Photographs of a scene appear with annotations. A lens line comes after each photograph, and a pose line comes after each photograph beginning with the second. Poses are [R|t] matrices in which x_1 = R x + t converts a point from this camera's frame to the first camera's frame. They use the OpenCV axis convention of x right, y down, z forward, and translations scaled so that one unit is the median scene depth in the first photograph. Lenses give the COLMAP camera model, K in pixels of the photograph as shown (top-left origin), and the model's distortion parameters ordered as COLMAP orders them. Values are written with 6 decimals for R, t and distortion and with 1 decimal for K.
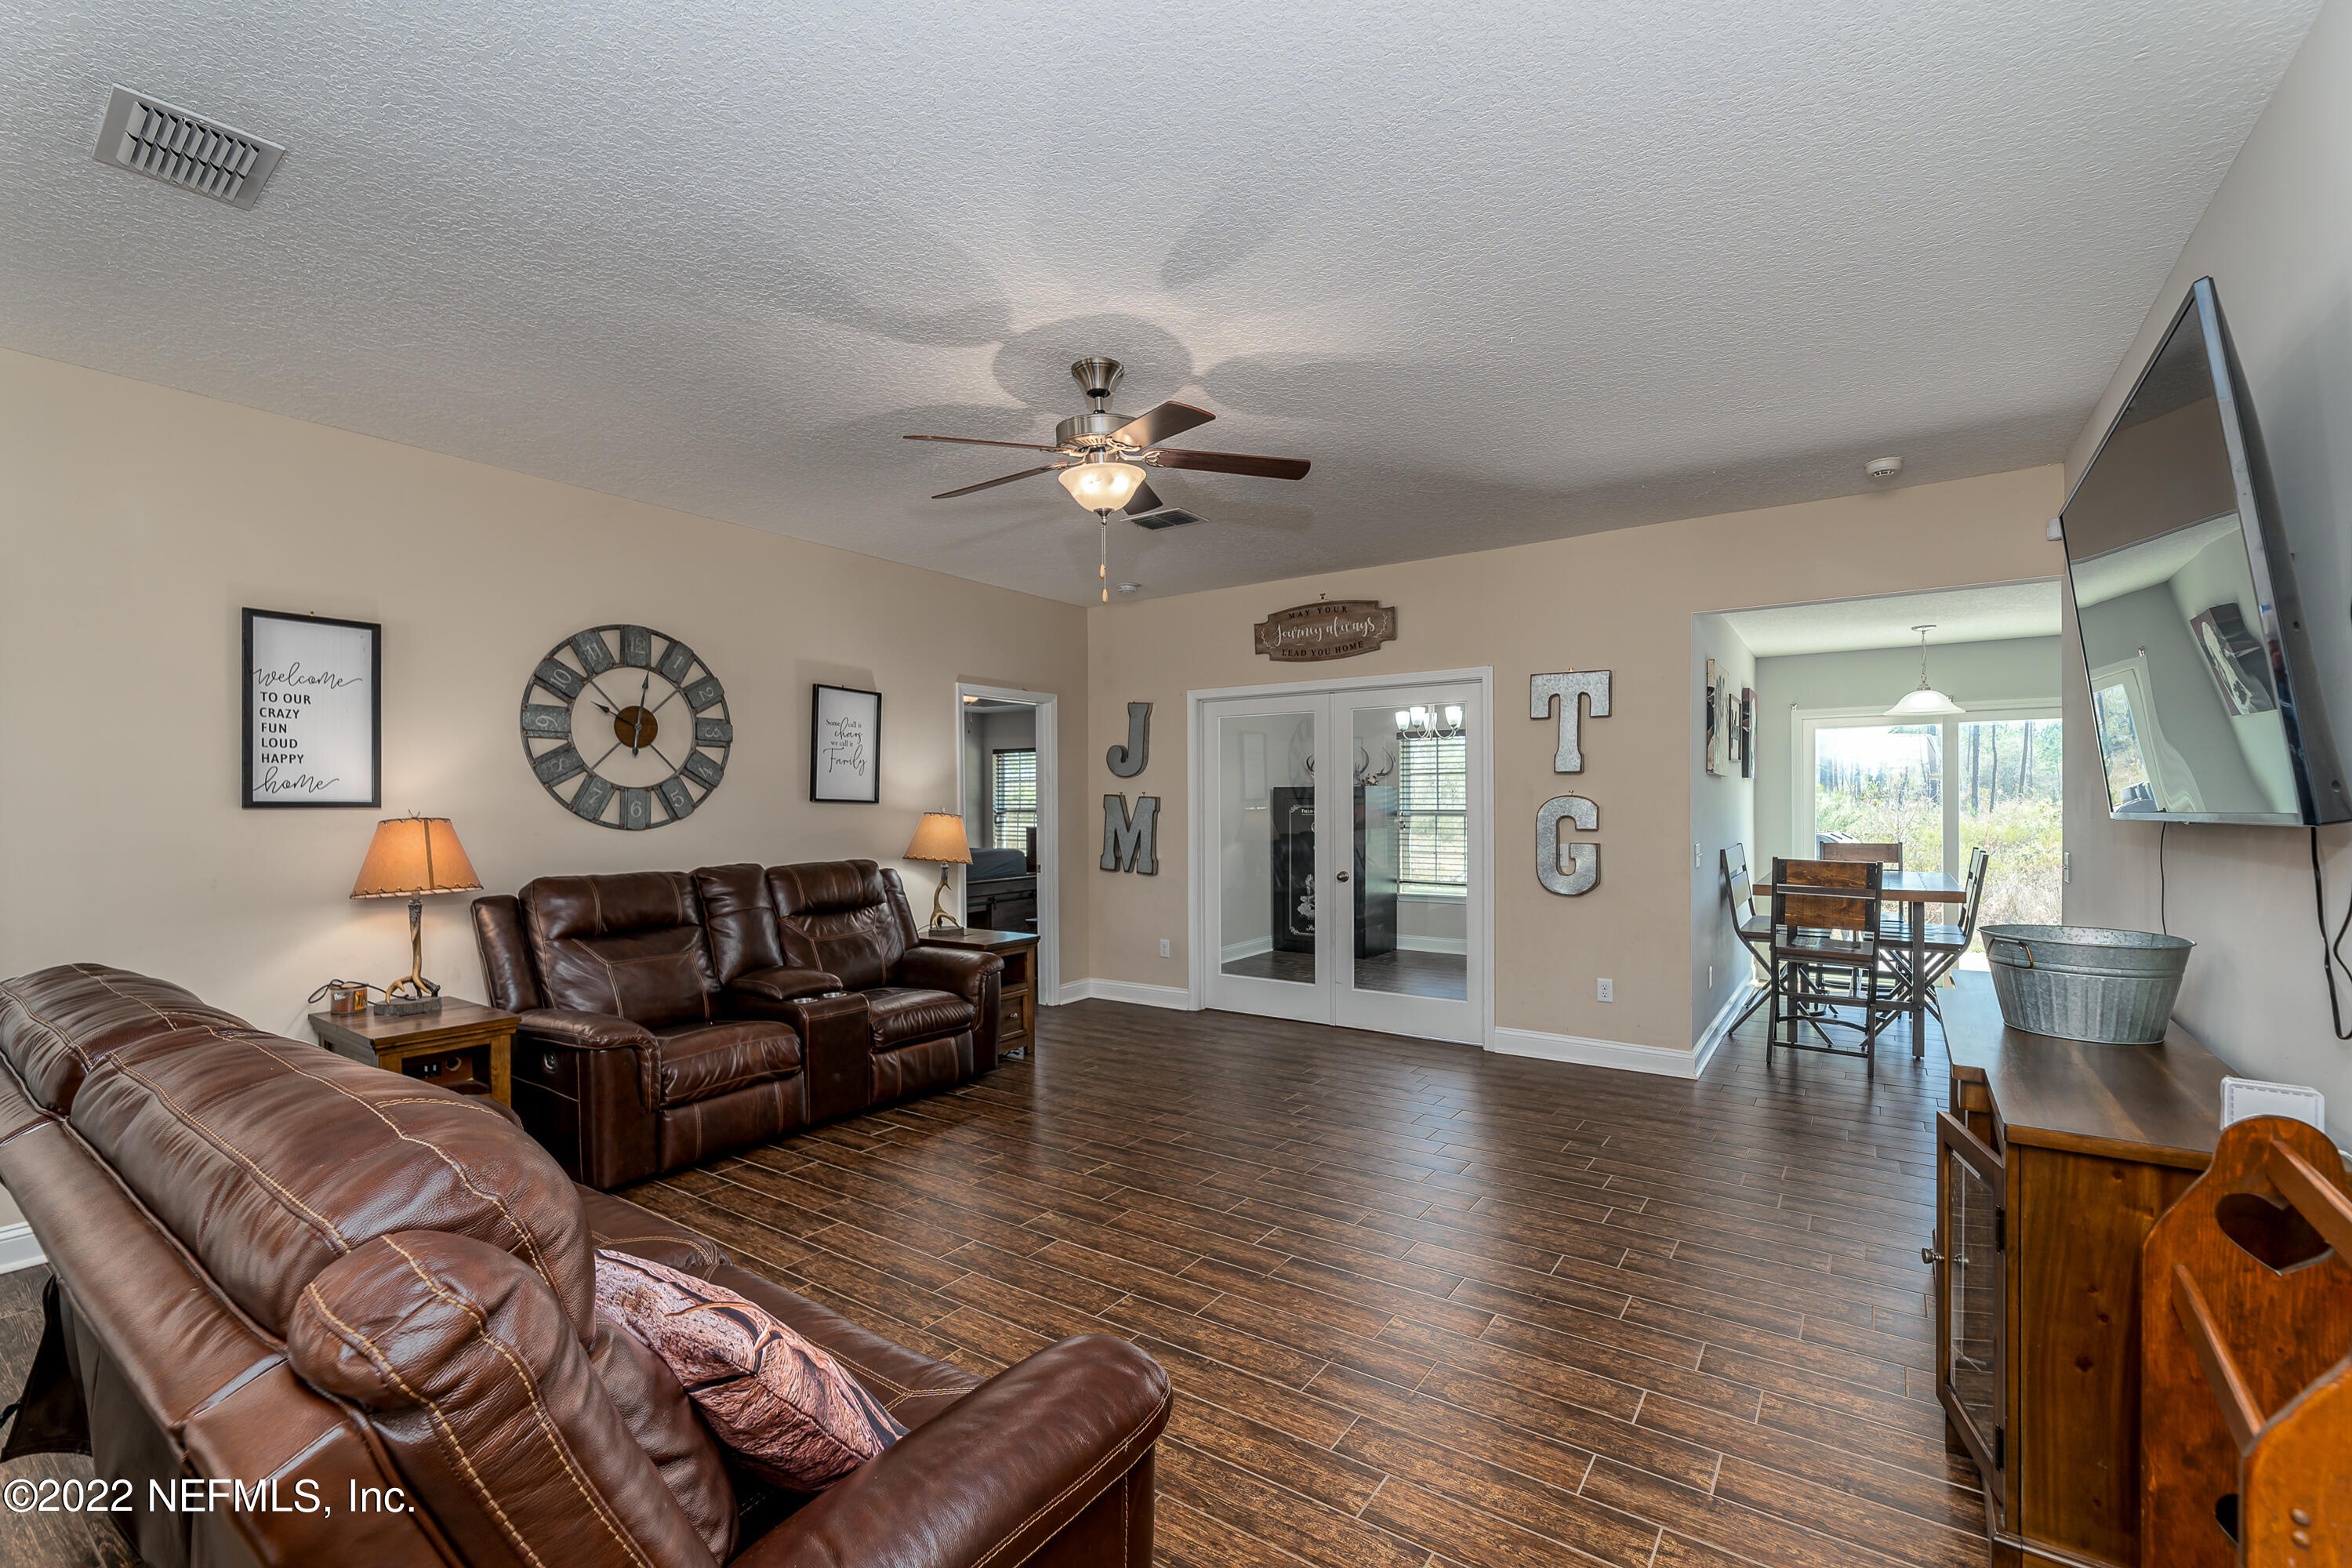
lens RADIAL K [[980.7, 0, 1177.7], [0, 980.7, 798.2], [0, 0, 1]] dist [0.000102, 0.000007]
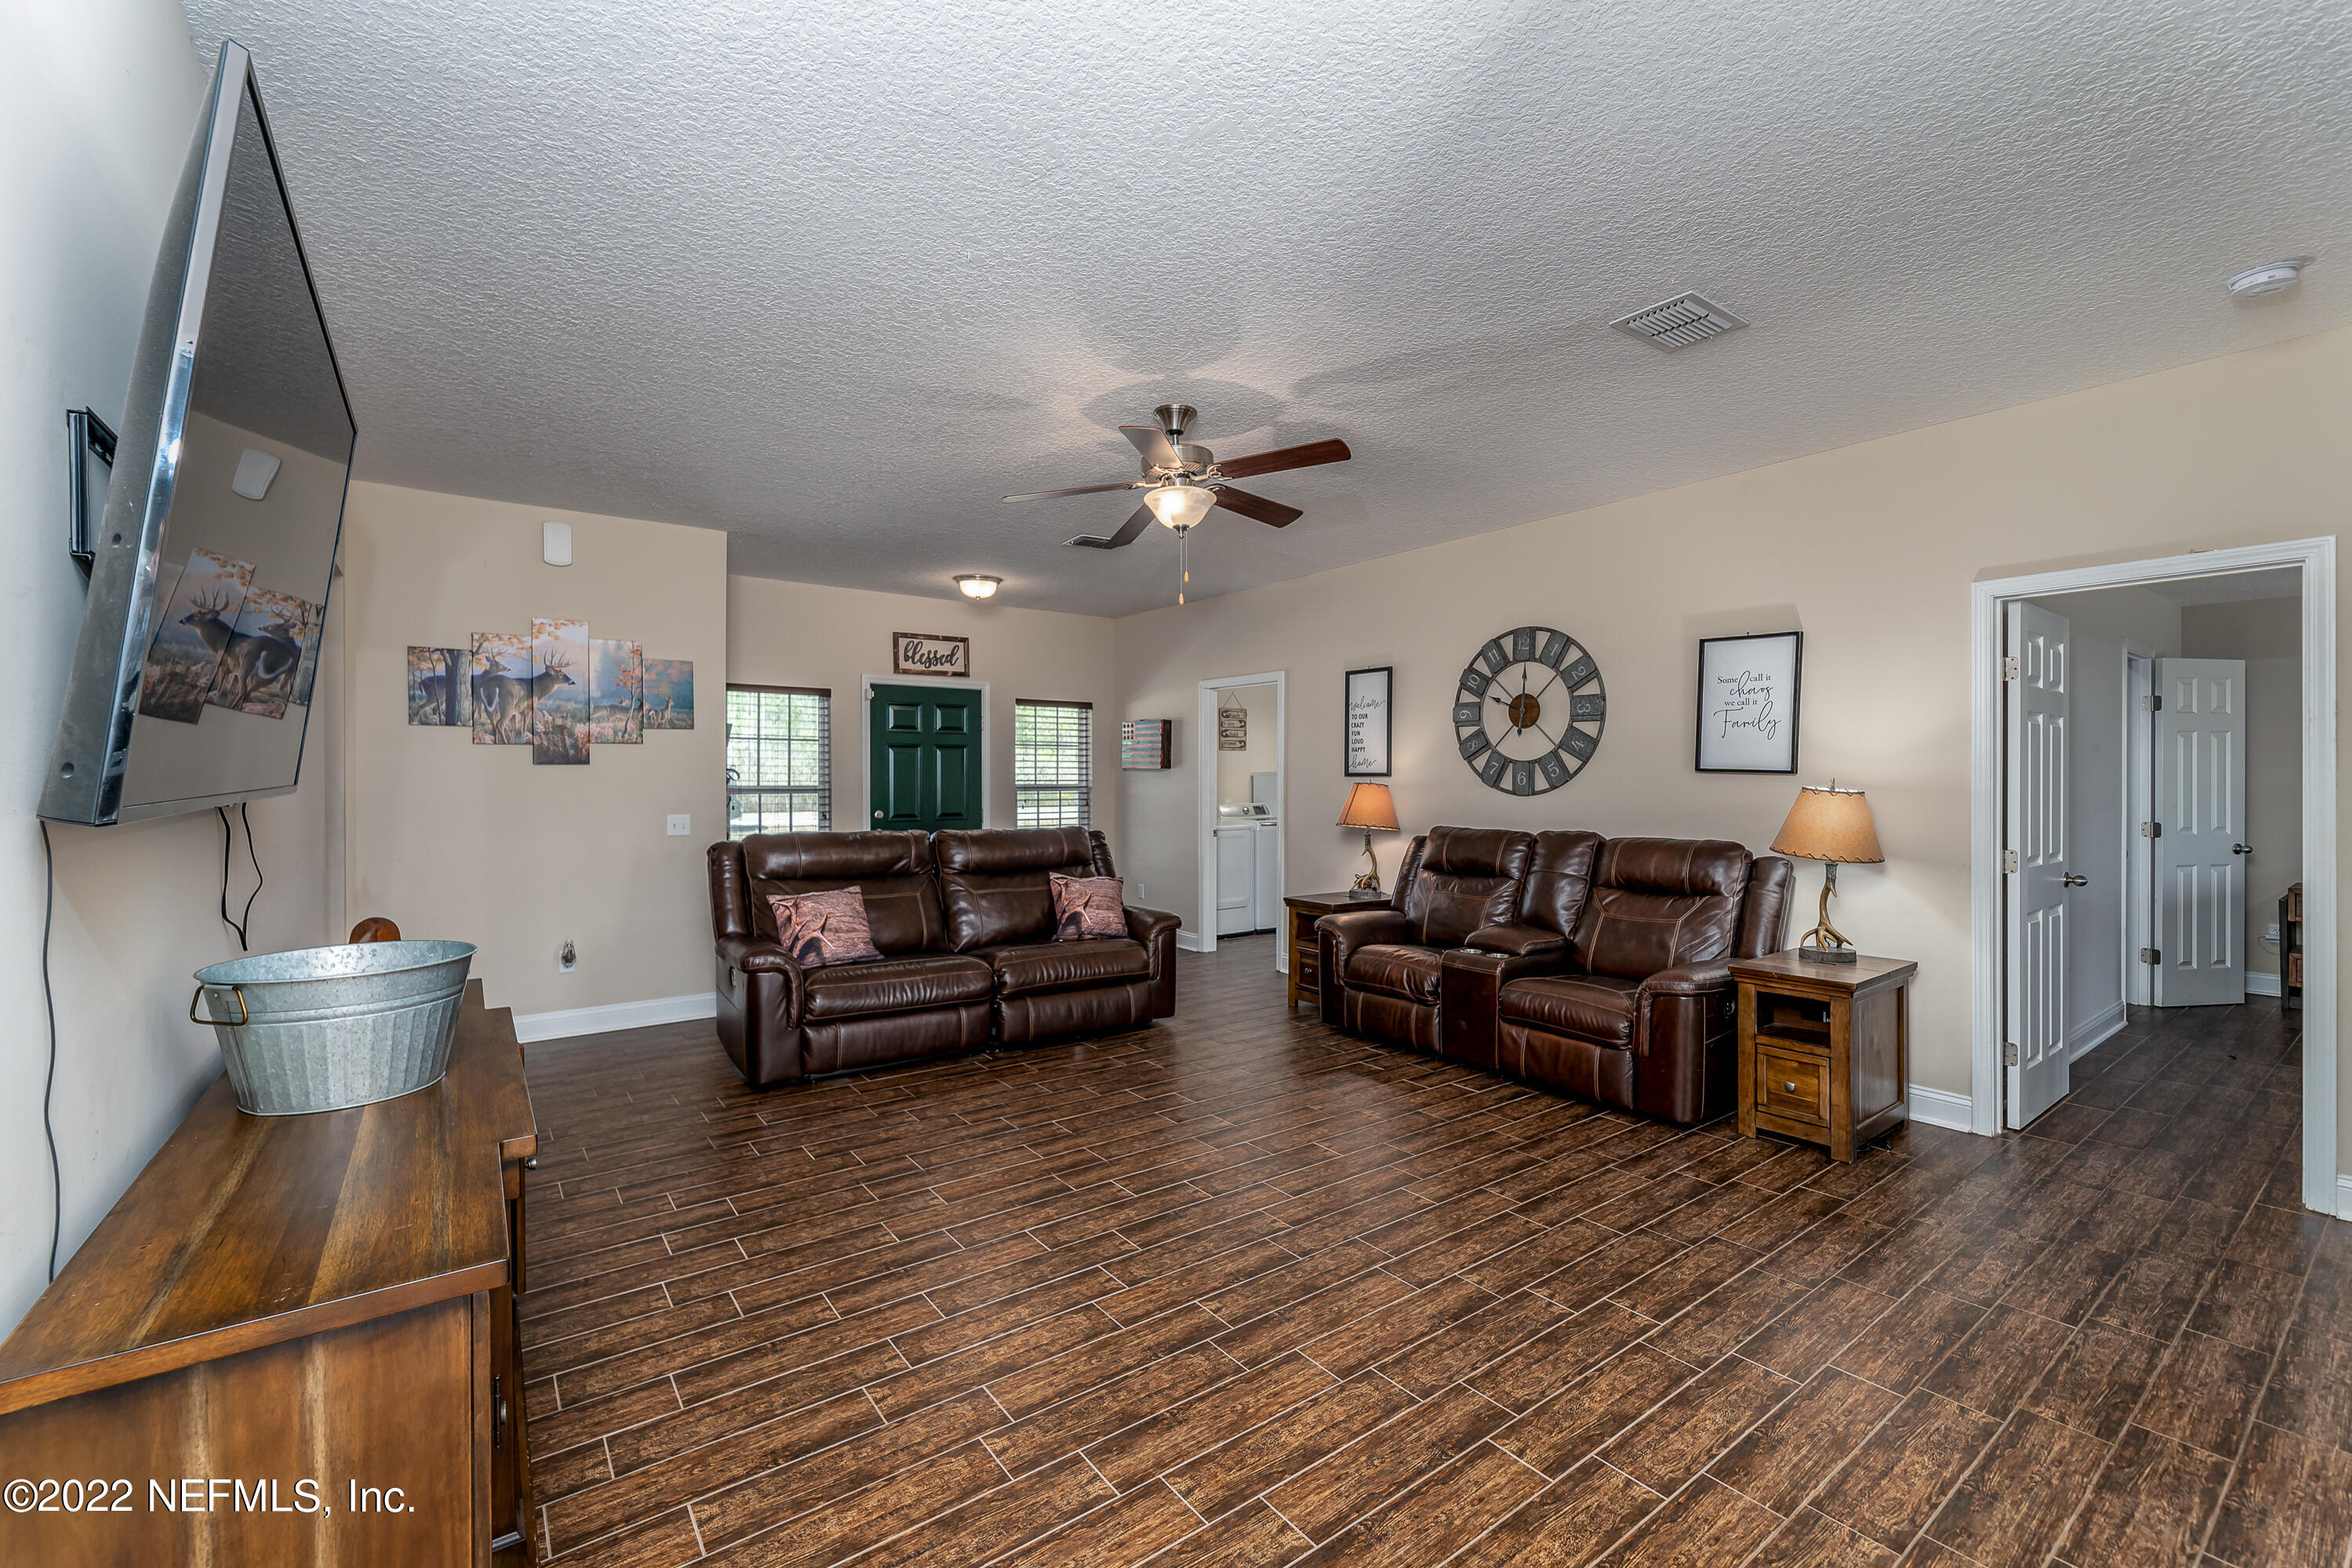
lens RADIAL K [[987.4, 0, 1146.6], [0, 987.4, 775.2], [0, 0, 1]] dist [0.001998, 0.000066]
pose [[-0.330359, 0.003972, -0.943847, 0.764873], [0.007561, 0.999970, 0.001562, 0.001491], [0.943825, -0.006620, -0.330380, 0.976192]]
